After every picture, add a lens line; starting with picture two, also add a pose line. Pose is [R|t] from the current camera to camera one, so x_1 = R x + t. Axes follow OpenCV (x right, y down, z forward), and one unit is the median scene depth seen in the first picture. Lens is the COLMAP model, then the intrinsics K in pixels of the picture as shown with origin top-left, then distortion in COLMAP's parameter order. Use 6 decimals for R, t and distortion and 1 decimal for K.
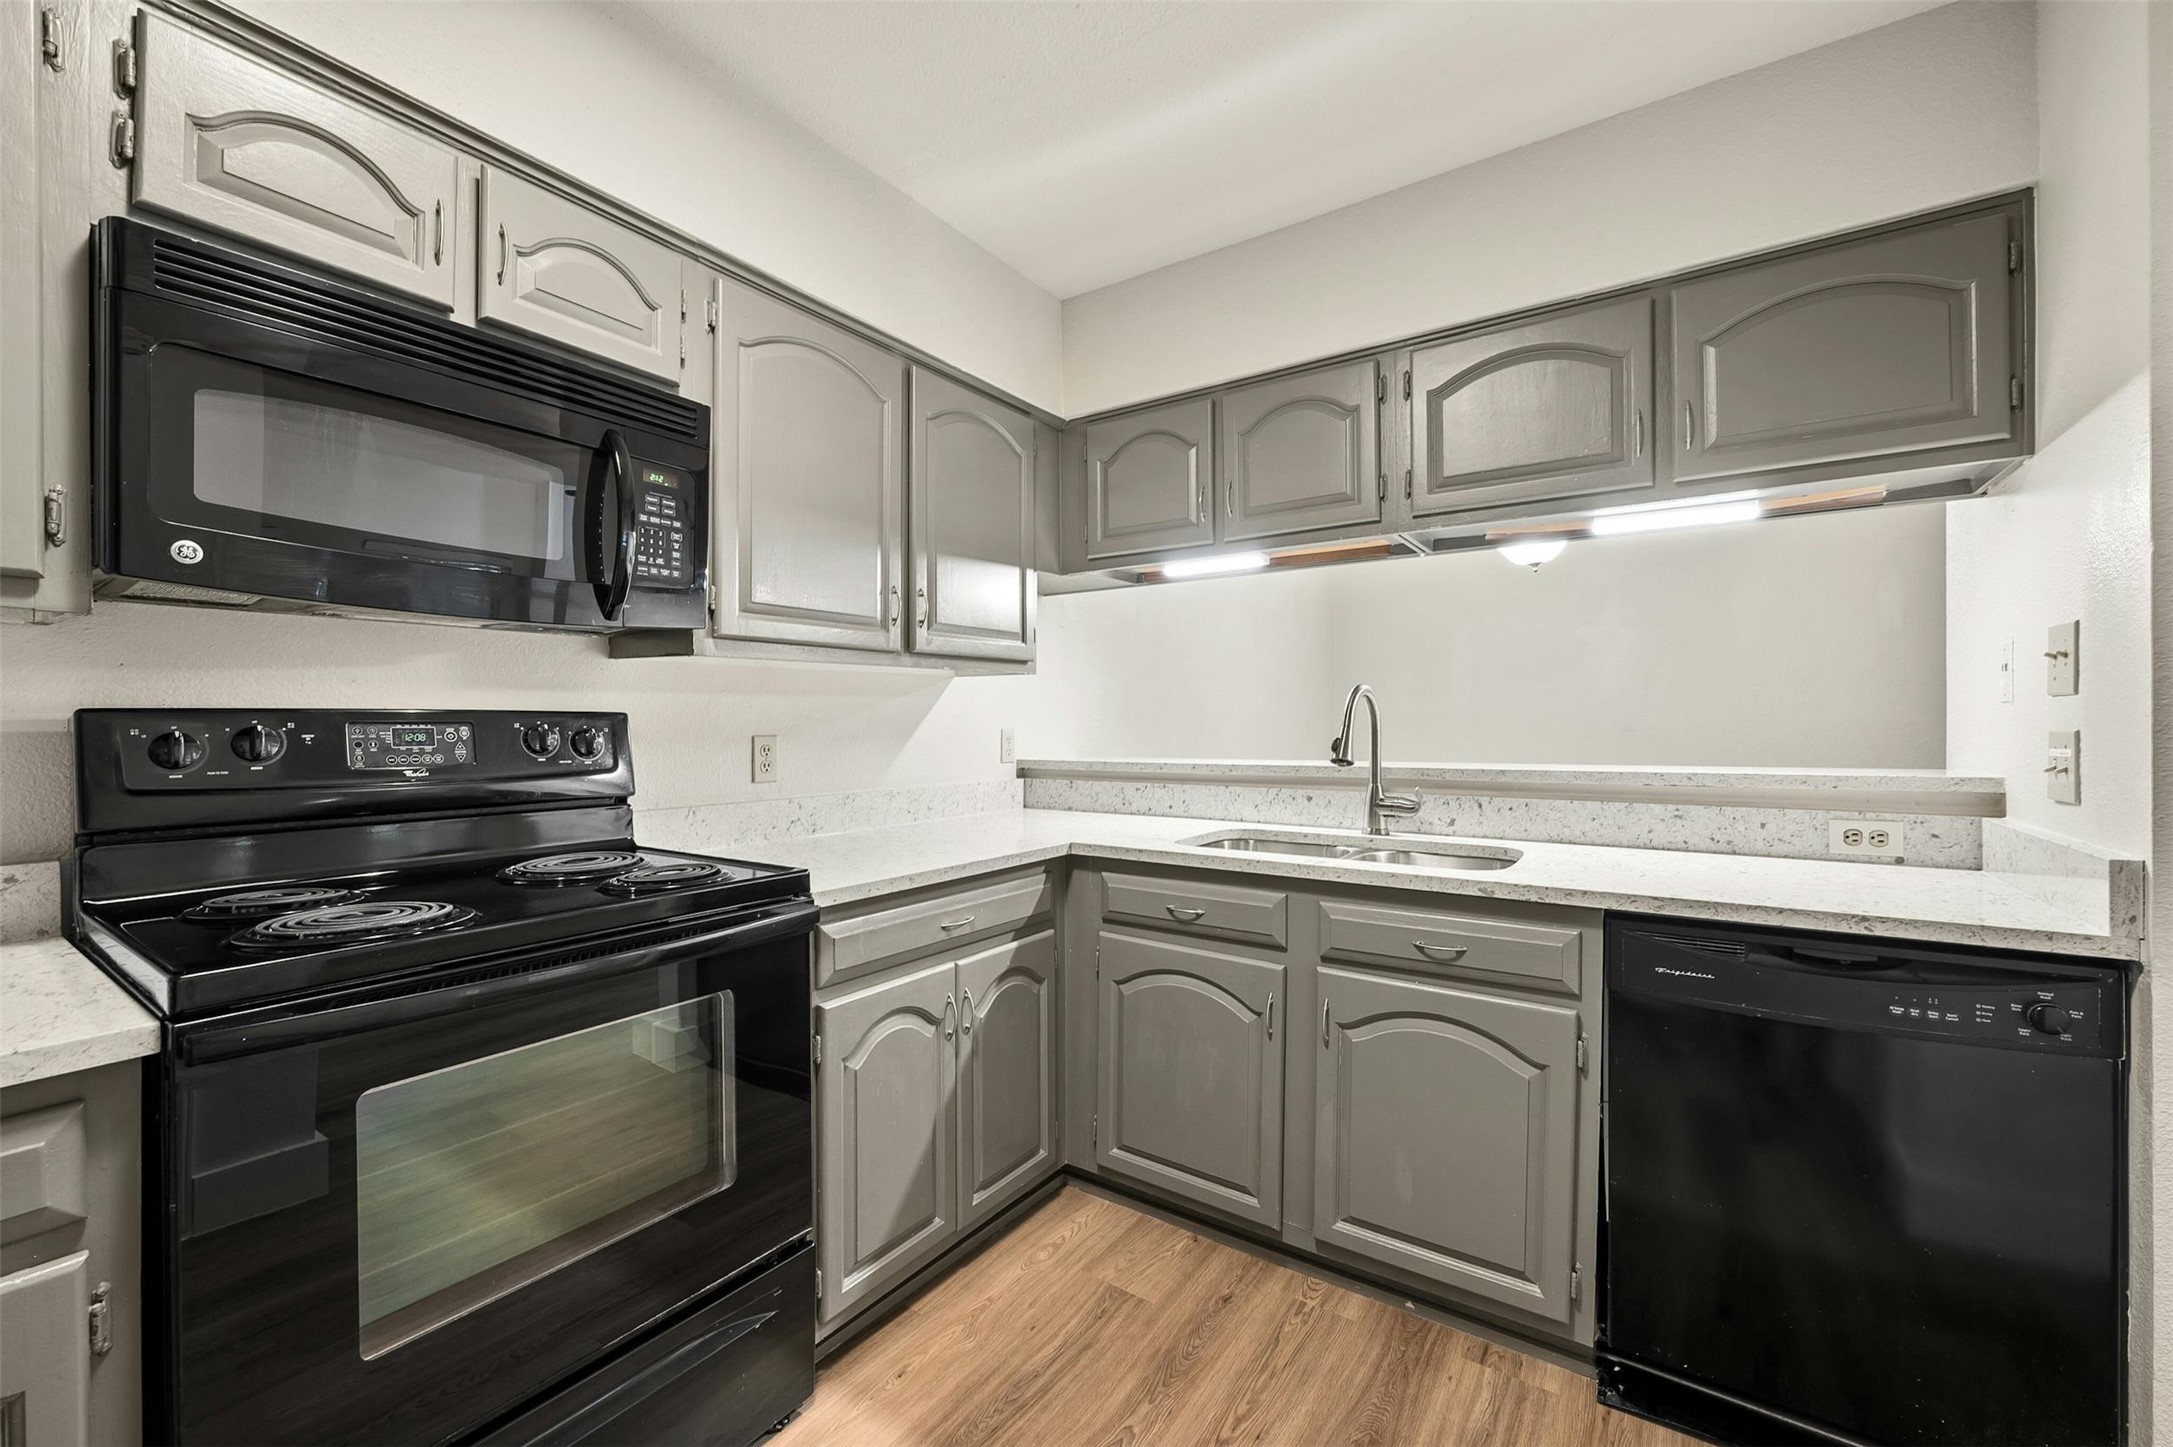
lens RADIAL K [[849.0, 0, 1052.4], [0, 849.0, 735.8], [0, 0, 1]] dist [0.004651, 0.001361]
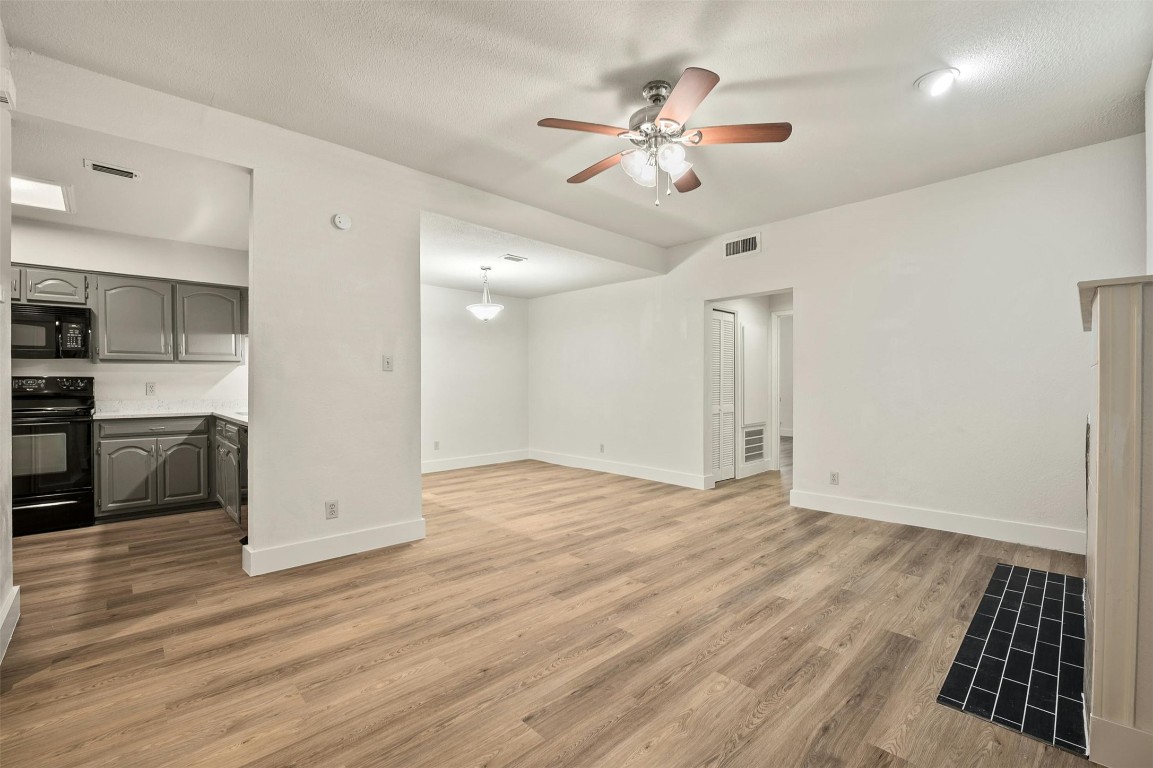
lens RADIAL K [[484.8, 0, 575.1], [0, 484.8, 383.3], [0, 0, 1]] dist [-0.021346, 0.000861]
pose [[0.984624, -0.001142, -0.174684, 2.615686], [-0.000772, 0.999940, -0.010891, 0.033120], [0.174686, 0.010858, 0.984564, -1.034910]]
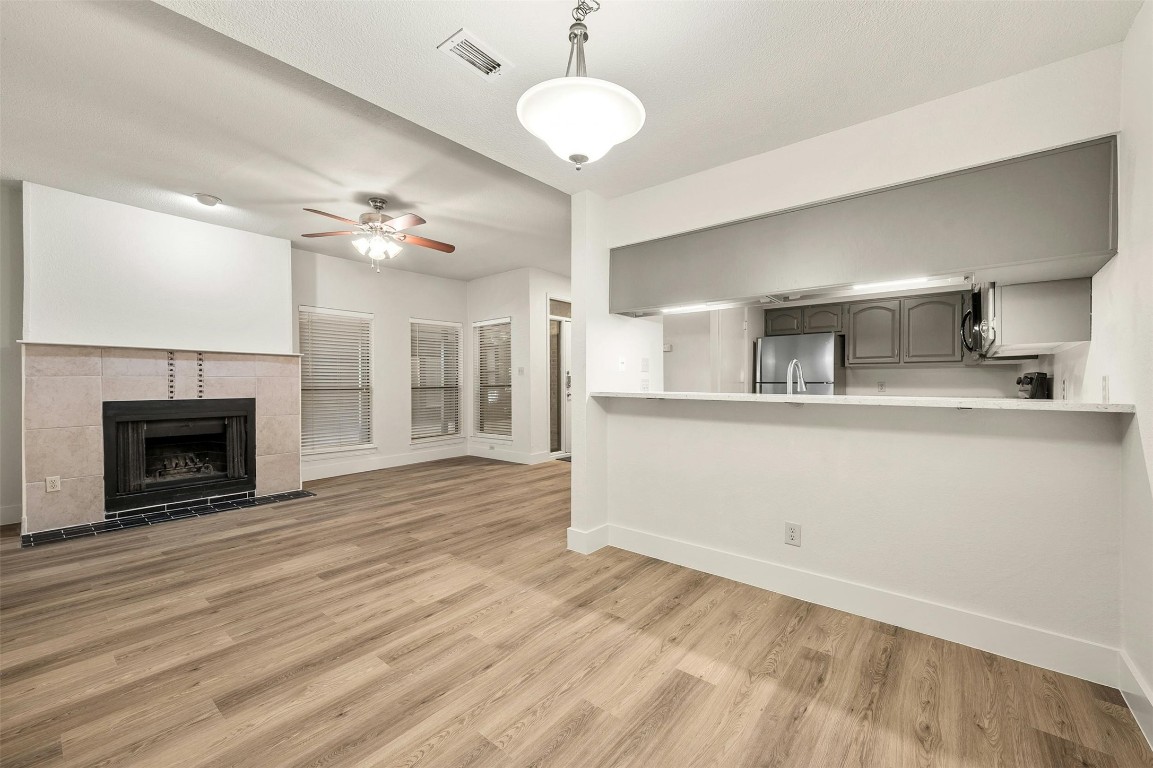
lens RADIAL K [[450.5, 0, 566.9], [0, 450.5, 384.5], [0, 0, 1]] dist [0.004651, 0.001361]
pose [[-0.997652, 0.002520, 0.068445, 1.328268], [0.003388, 0.999915, 0.012556, -0.011020], [-0.068407, 0.012759, -0.997576, 3.265178]]
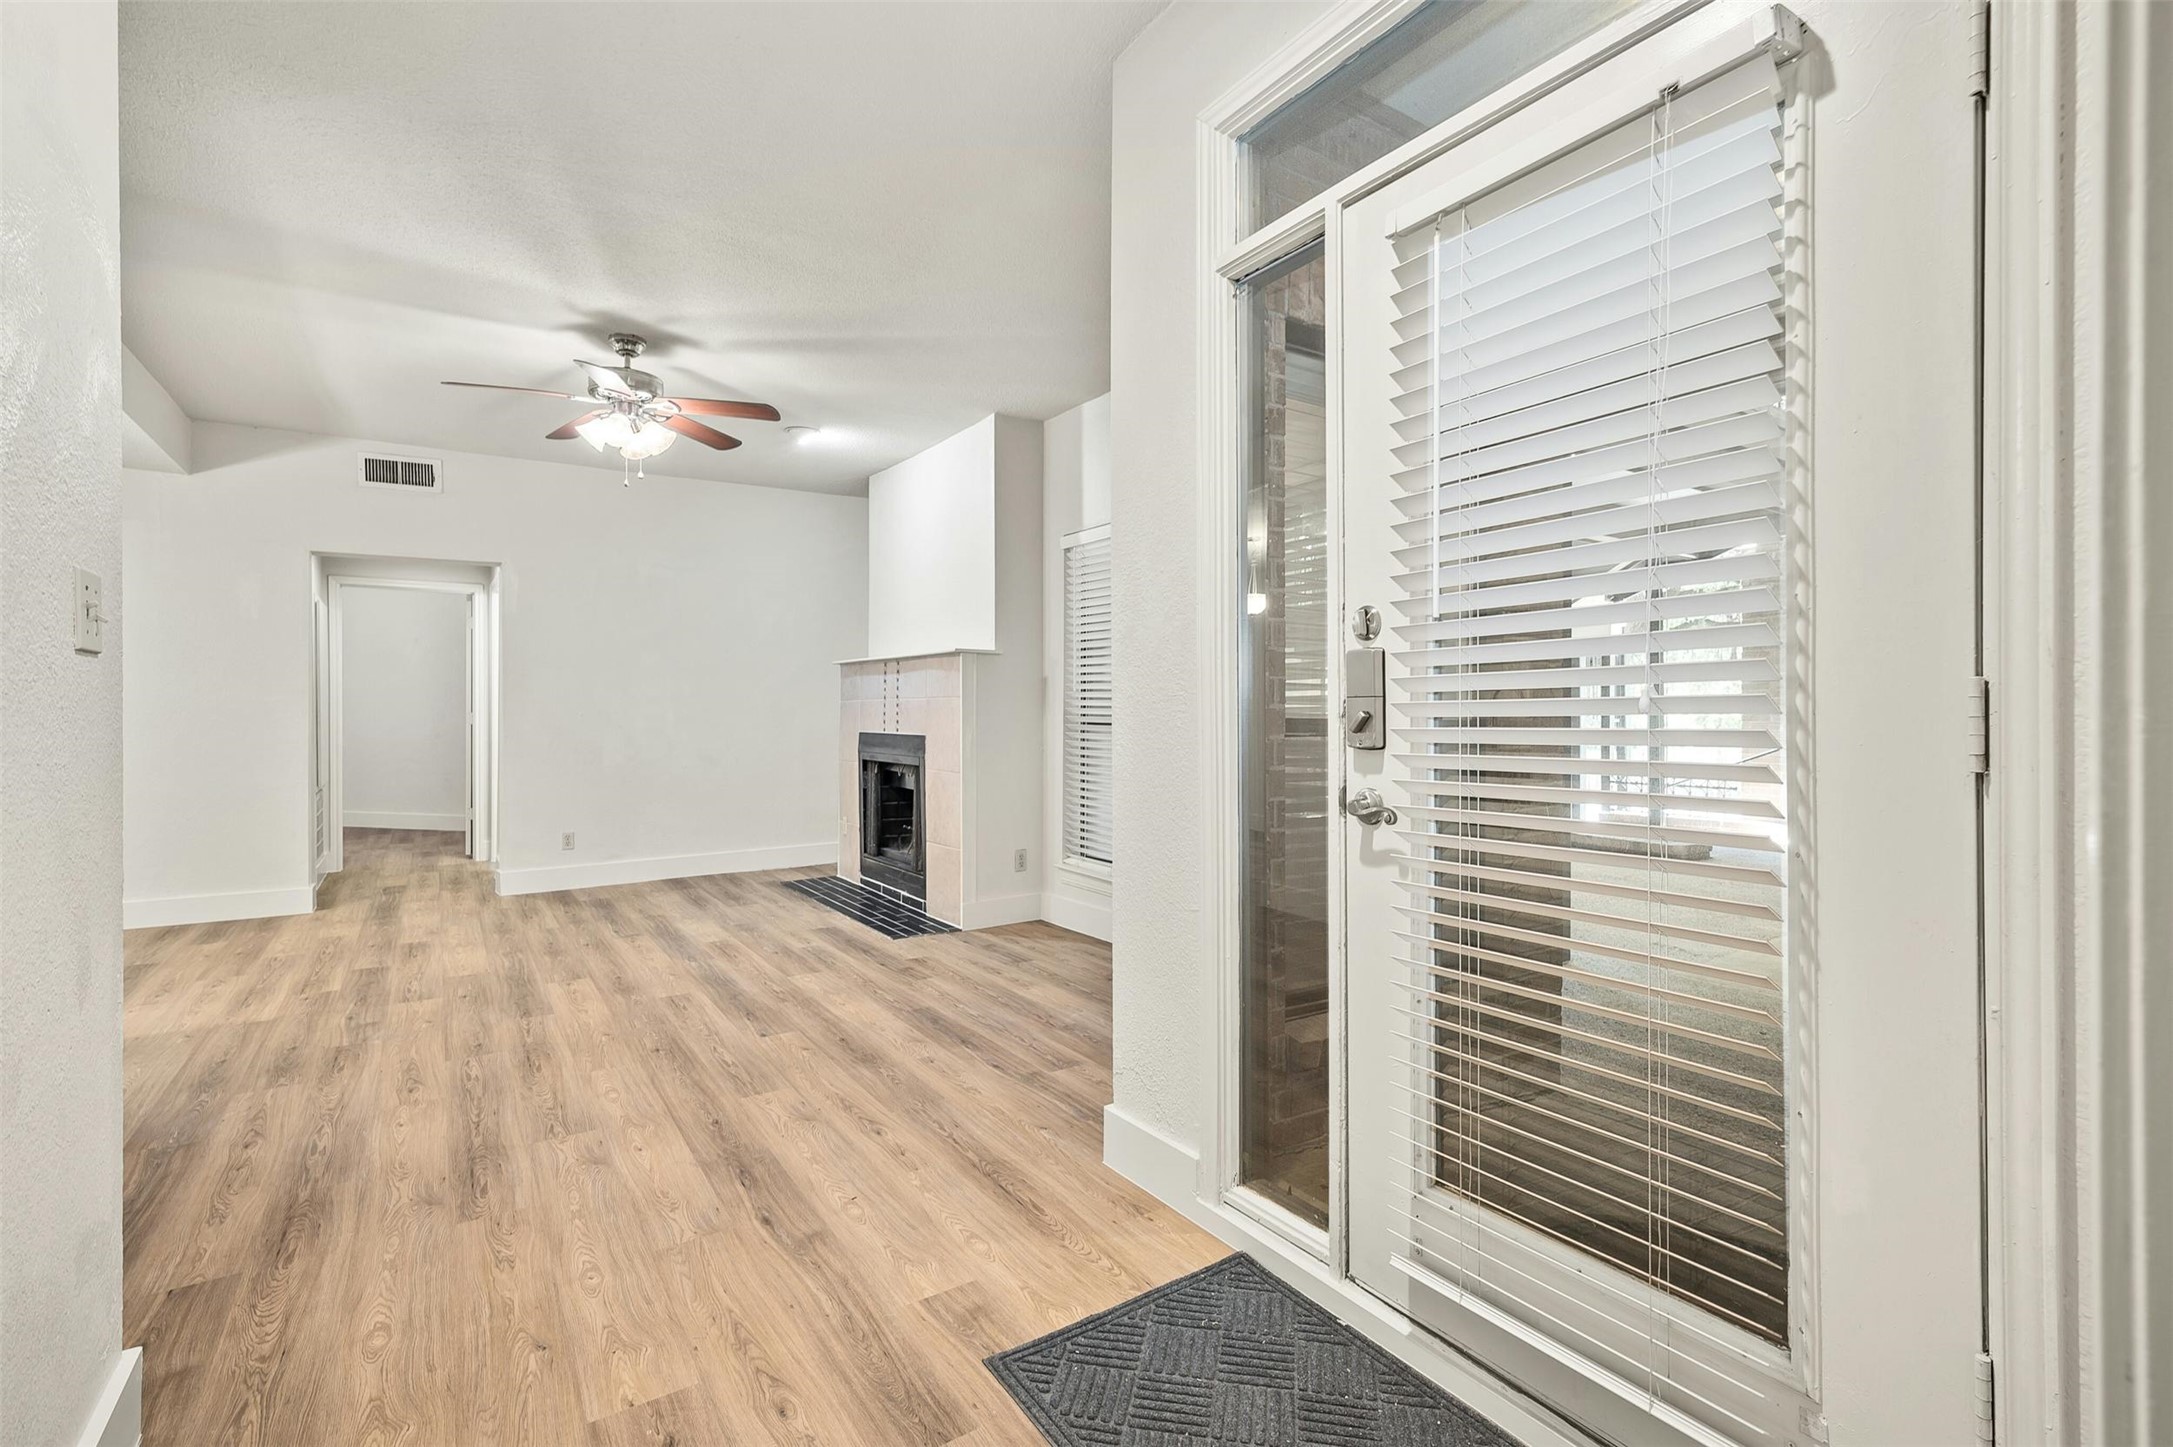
lens RADIAL K [[985.6, 0, 1085.1], [0, 985.6, 714.3], [0, 0, 1]] dist [0.003313, 0.001066]
pose [[0.339023, -0.006437, 0.940756, 0.375385], [0.010056, 0.999944, 0.003218, 0.028874], [-0.940724, 0.008370, 0.339069, -1.480258]]
